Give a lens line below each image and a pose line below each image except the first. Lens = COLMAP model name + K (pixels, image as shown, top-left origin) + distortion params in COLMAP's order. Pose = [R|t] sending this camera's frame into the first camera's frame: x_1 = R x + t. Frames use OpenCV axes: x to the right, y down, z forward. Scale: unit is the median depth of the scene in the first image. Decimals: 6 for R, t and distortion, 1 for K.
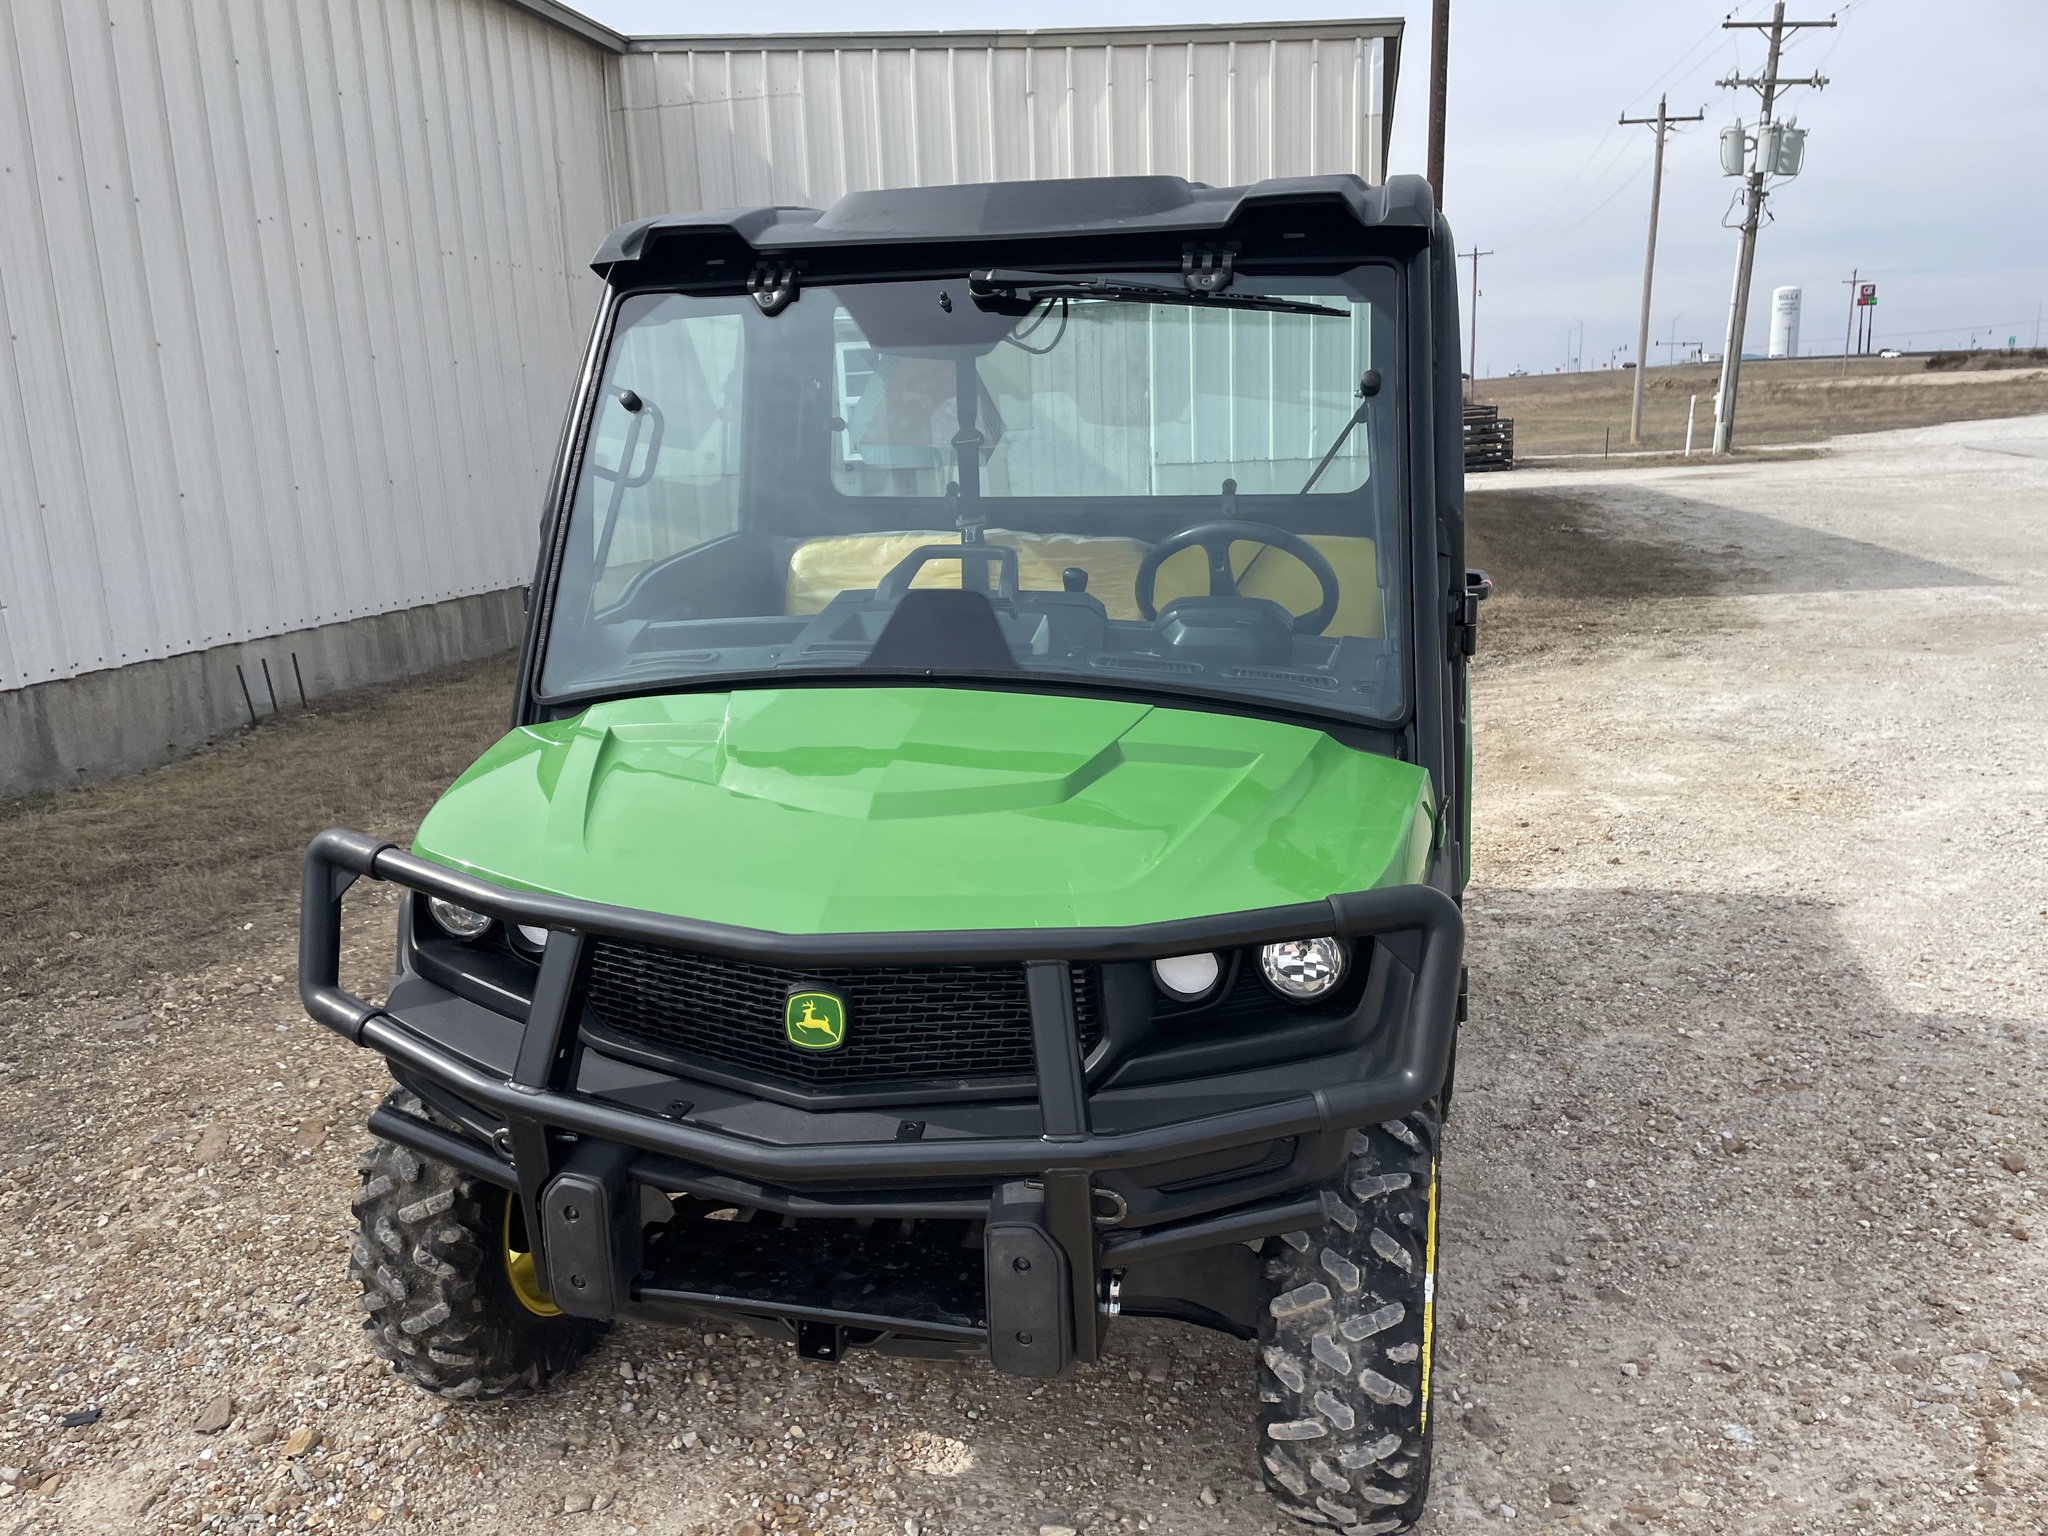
lens RADIAL K [[1542.4, 0, 1016.5], [0, 1542.4, 796.0], [0, 0, 1]] dist [0.114830, -0.155795]
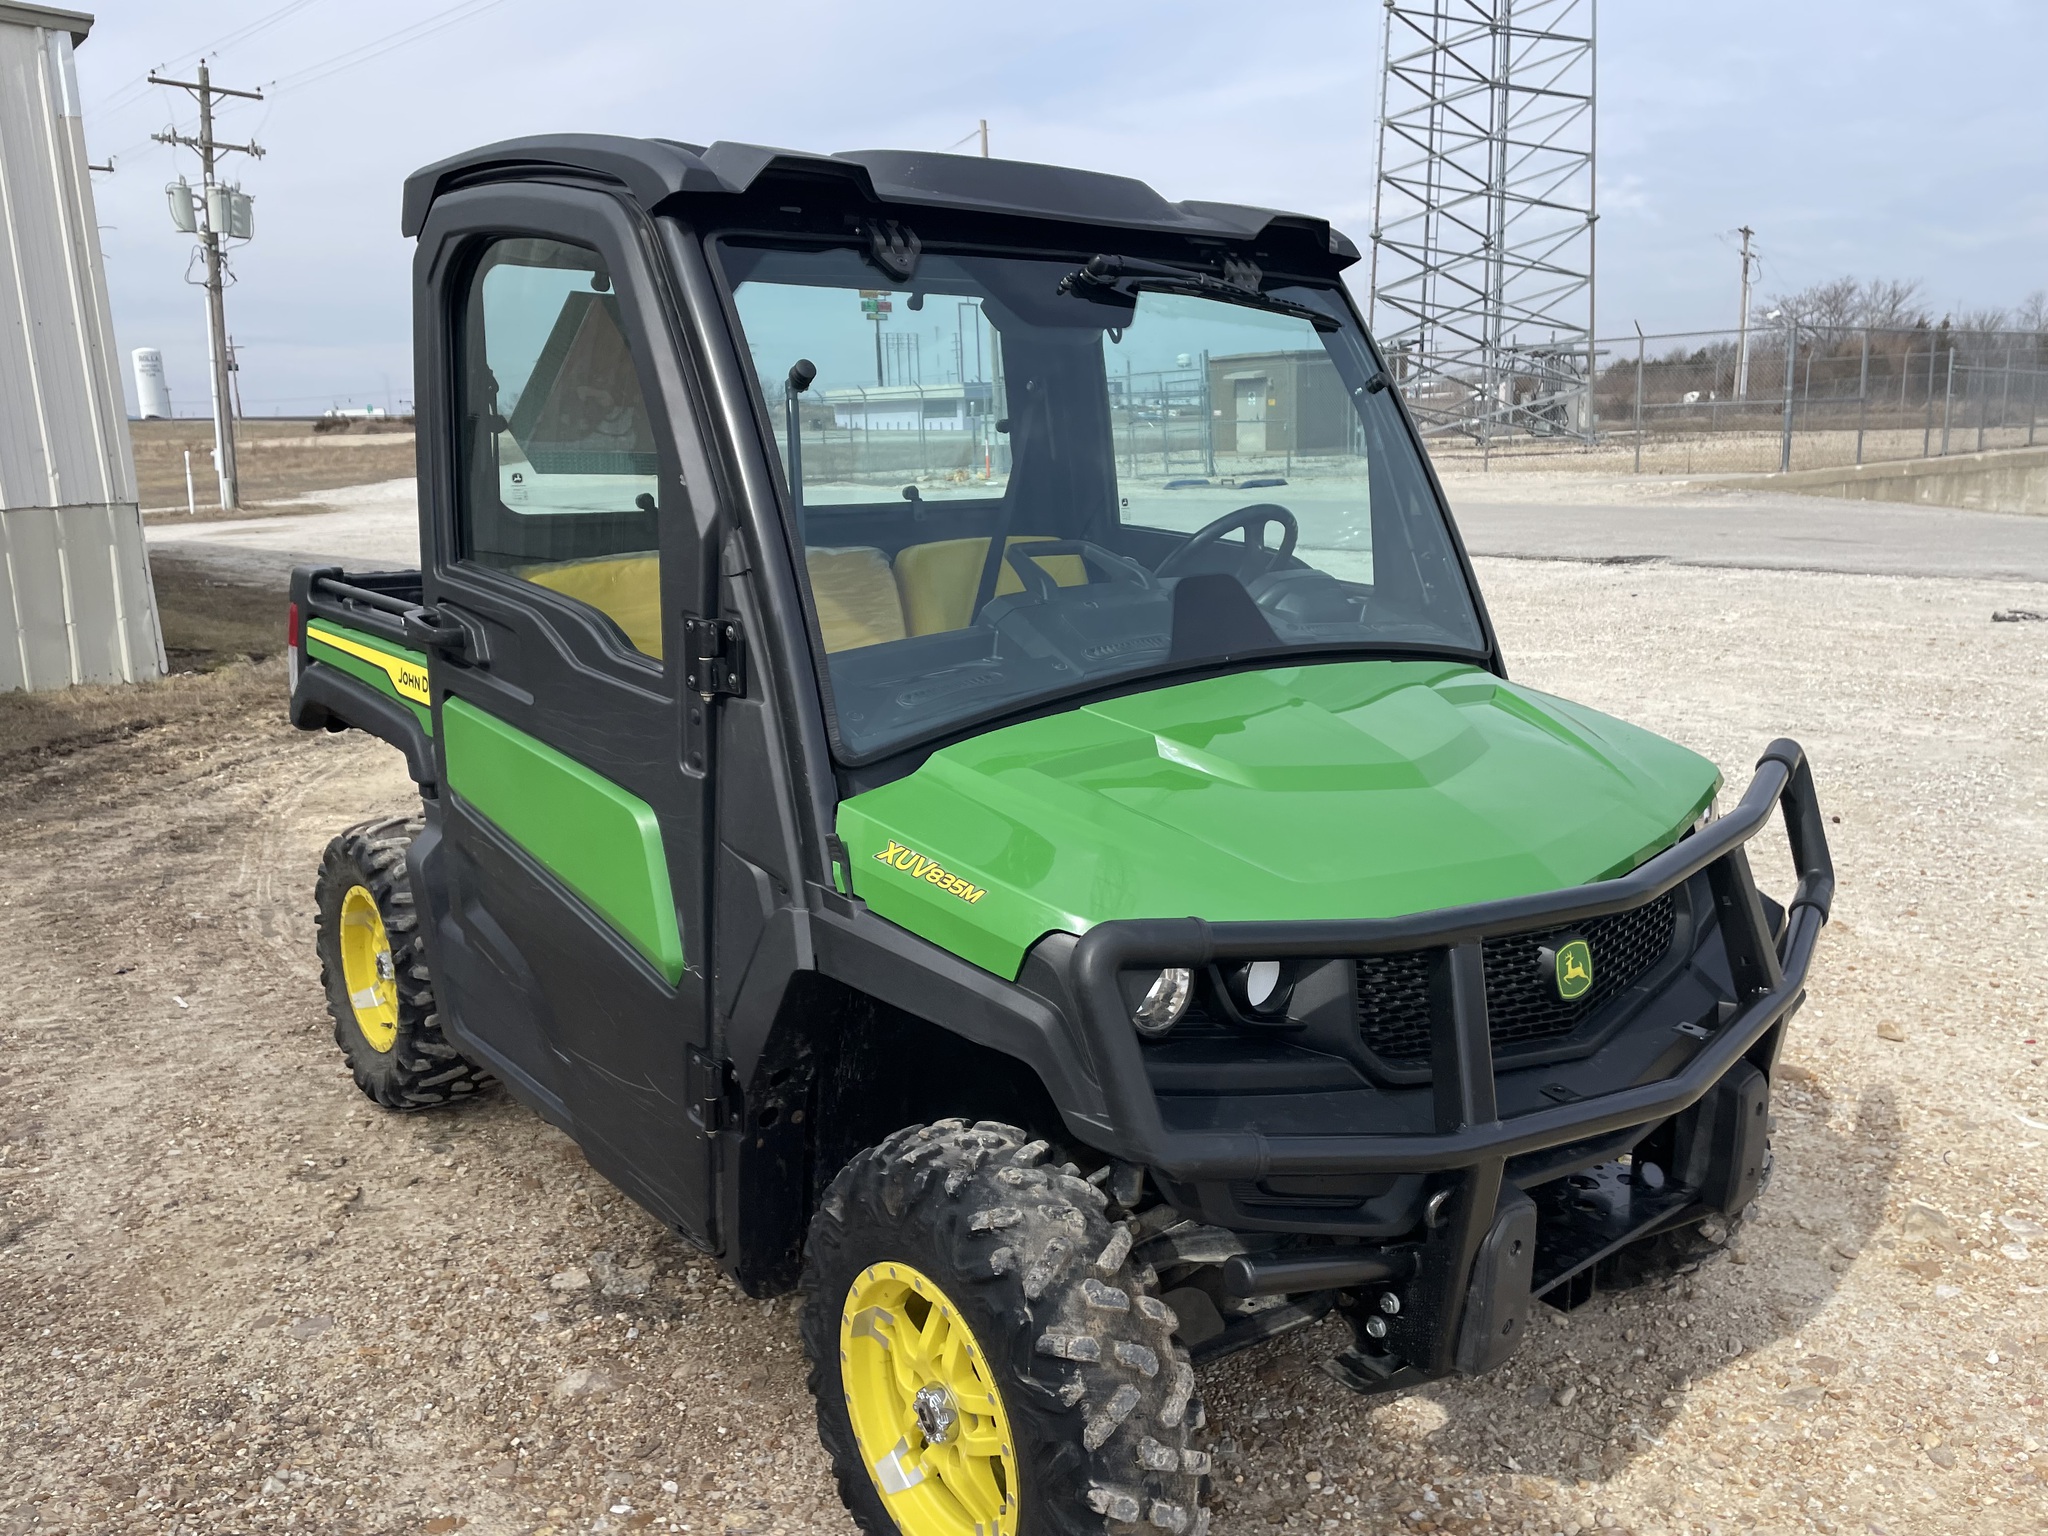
lens RADIAL K [[1544.7, 0, 1002.7], [0, 1544.7, 757.1], [0, 0, 1]] dist [0.087631, -0.115089]
pose [[0.586721, -0.147918, 0.796165, -0.655510], [0.196070, 0.979870, 0.037558, -0.059114], [-0.785694, 0.134068, 0.603913, 0.375469]]
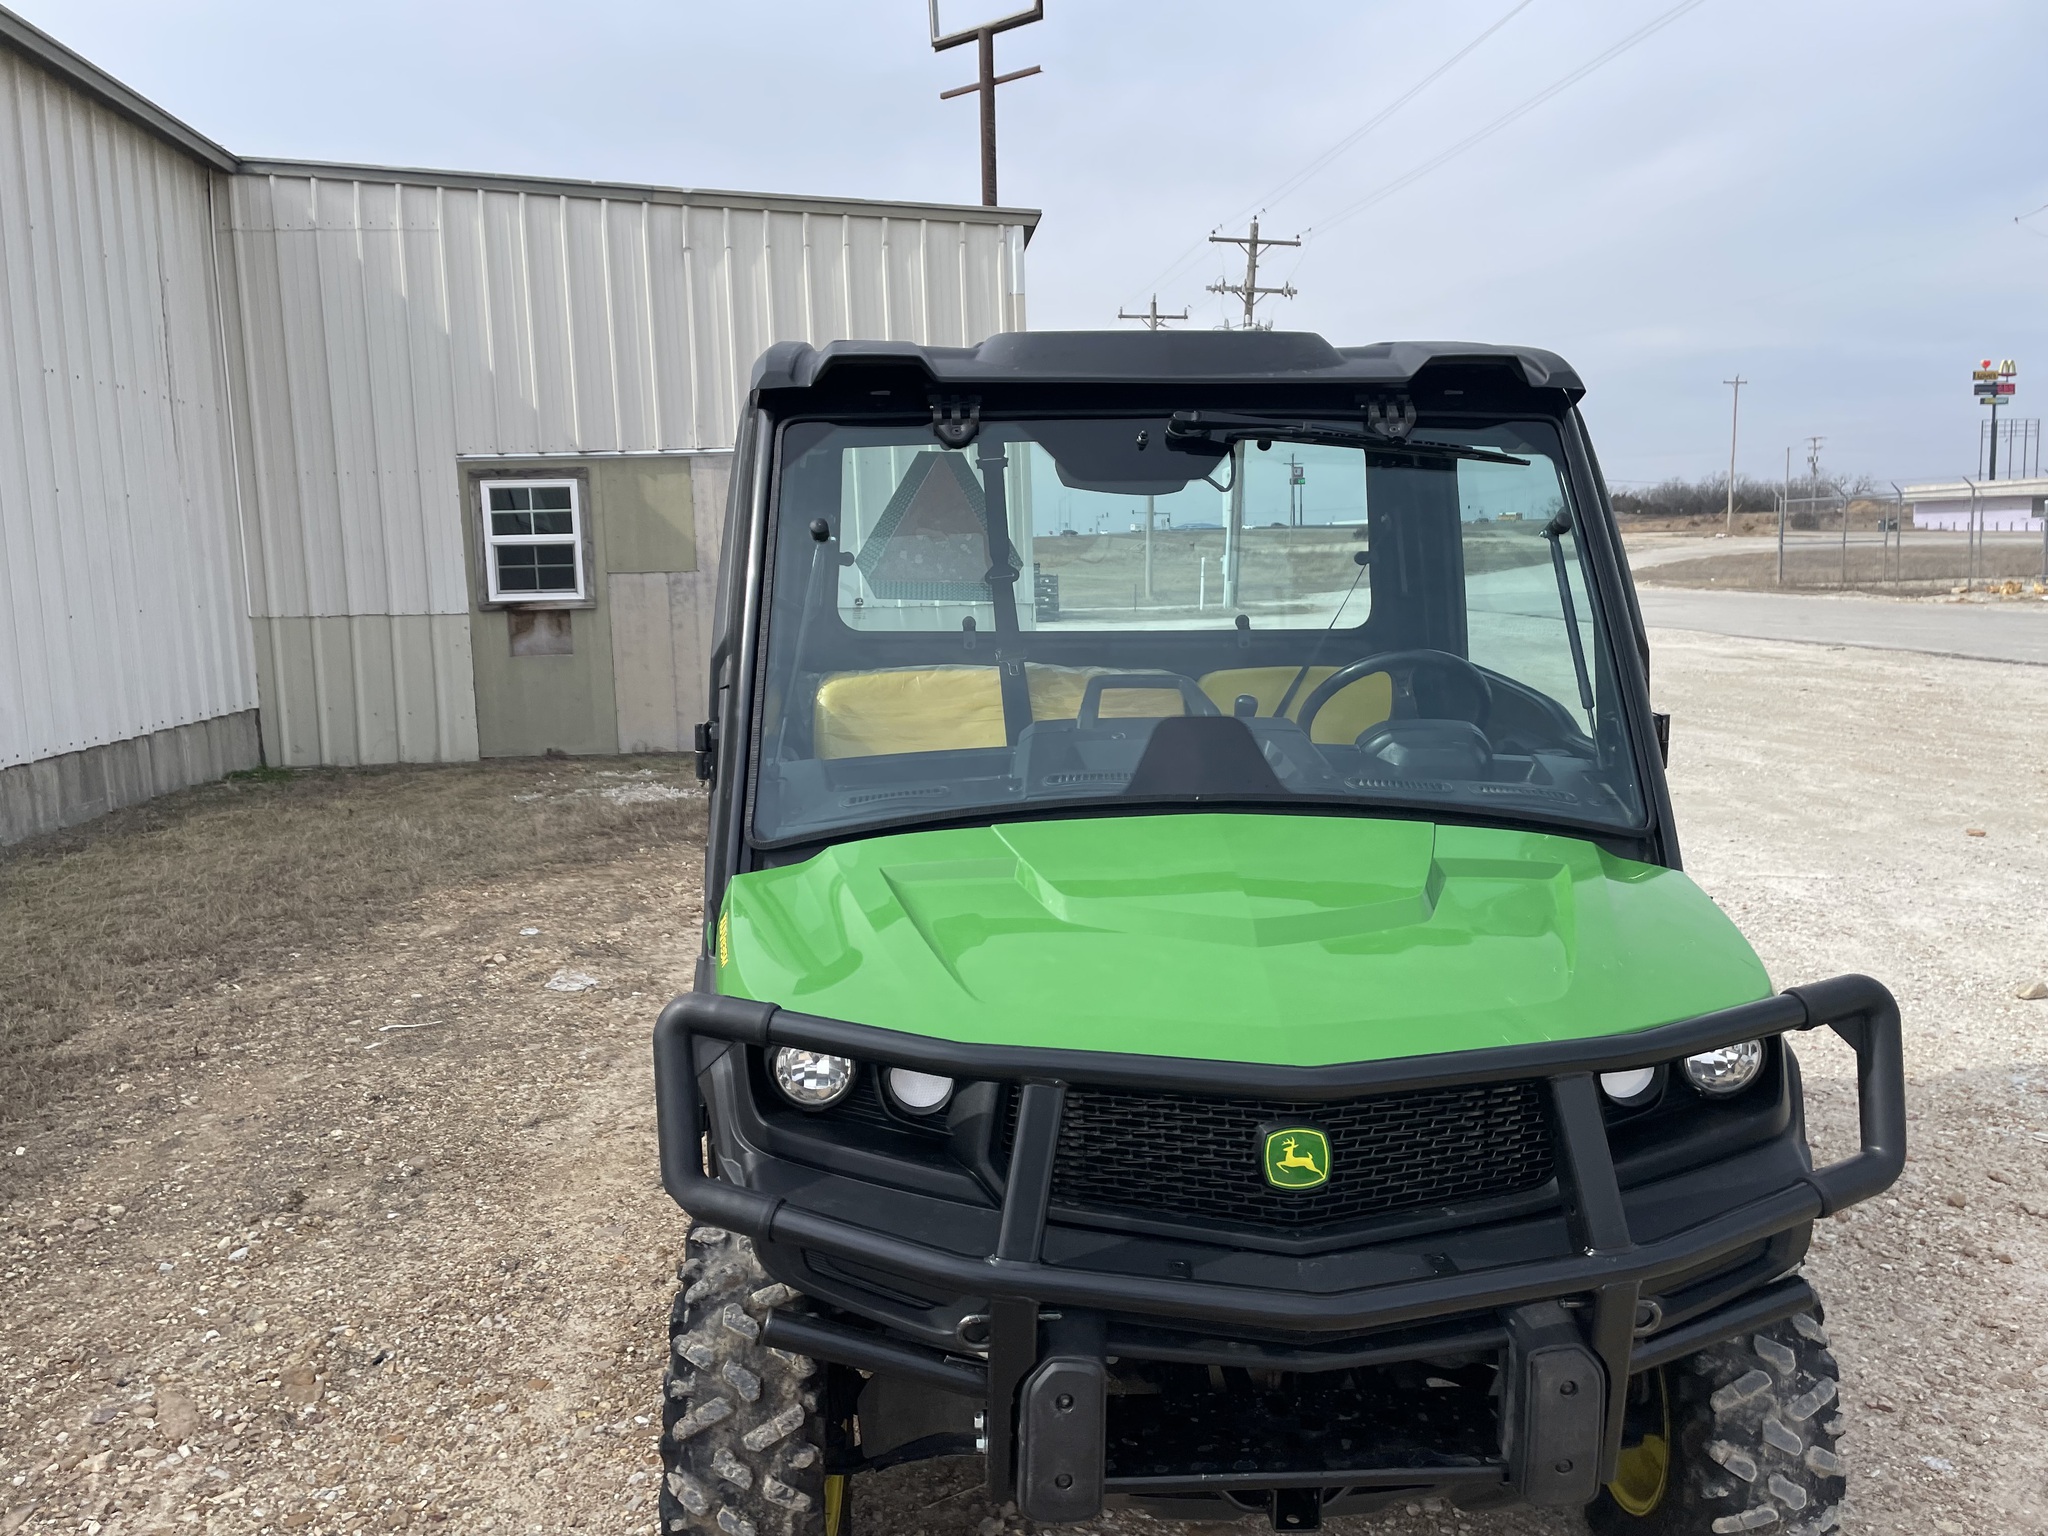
lens RADIAL K [[1546.2, 0, 1005.7], [0, 1546.2, 773.3], [0, 0, 1]] dist [0.096008, -0.127737]
pose [[0.954190, -0.025341, 0.298127, -0.333363], [0.057117, 0.993510, -0.098361, -0.004021], [-0.293700, 0.110883, 0.949445, 0.064389]]
